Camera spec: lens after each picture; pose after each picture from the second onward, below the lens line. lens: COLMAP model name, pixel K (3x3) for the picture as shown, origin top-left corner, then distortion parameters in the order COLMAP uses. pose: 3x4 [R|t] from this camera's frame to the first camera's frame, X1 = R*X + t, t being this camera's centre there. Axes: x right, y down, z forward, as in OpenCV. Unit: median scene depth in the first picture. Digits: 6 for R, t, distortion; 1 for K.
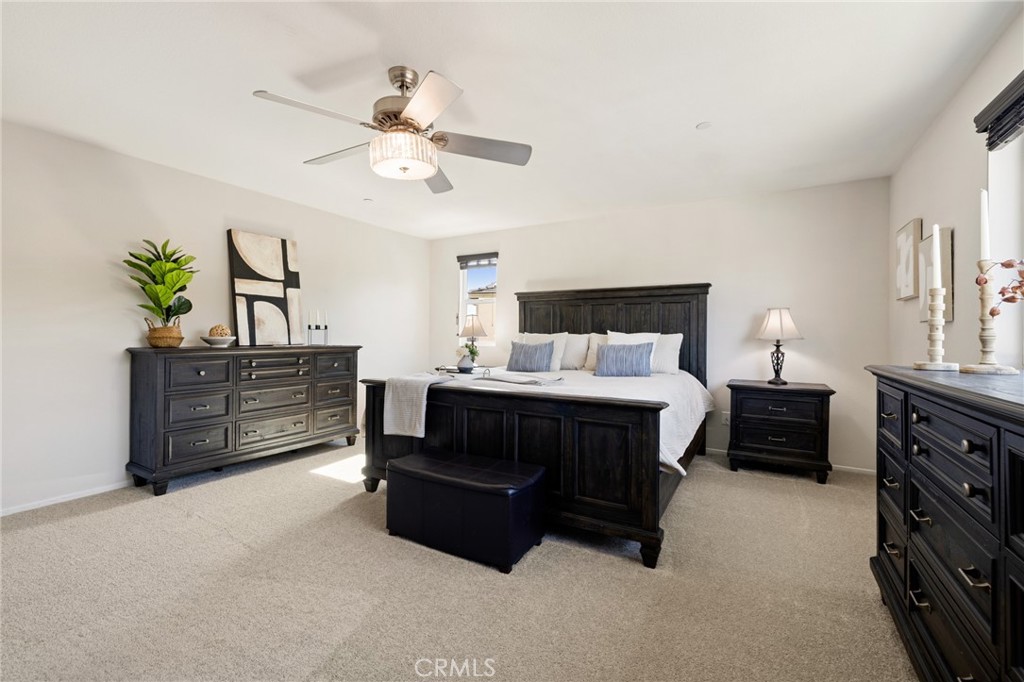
lens RADIAL K [[432.5, 0, 514.3], [0, 432.5, 333.5], [0, 0, 1]] dist [-0.006563, 0.000044]
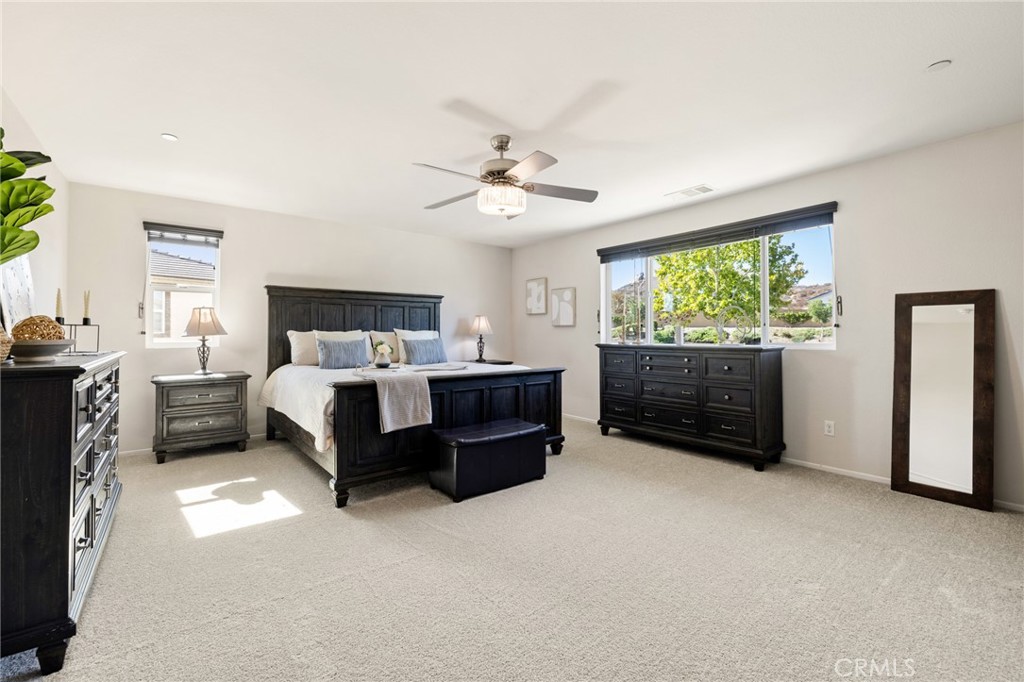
lens RADIAL K [[432.5, 0, 513.7], [0, 432.5, 337.1], [0, 0, 1]] dist [-0.006563, 0.000044]
pose [[0.369490, -0.016754, 0.929084, -0.788552], [-0.004474, 0.999794, 0.019809, -0.008878], [-0.929224, -0.011476, 0.369338, 0.243309]]
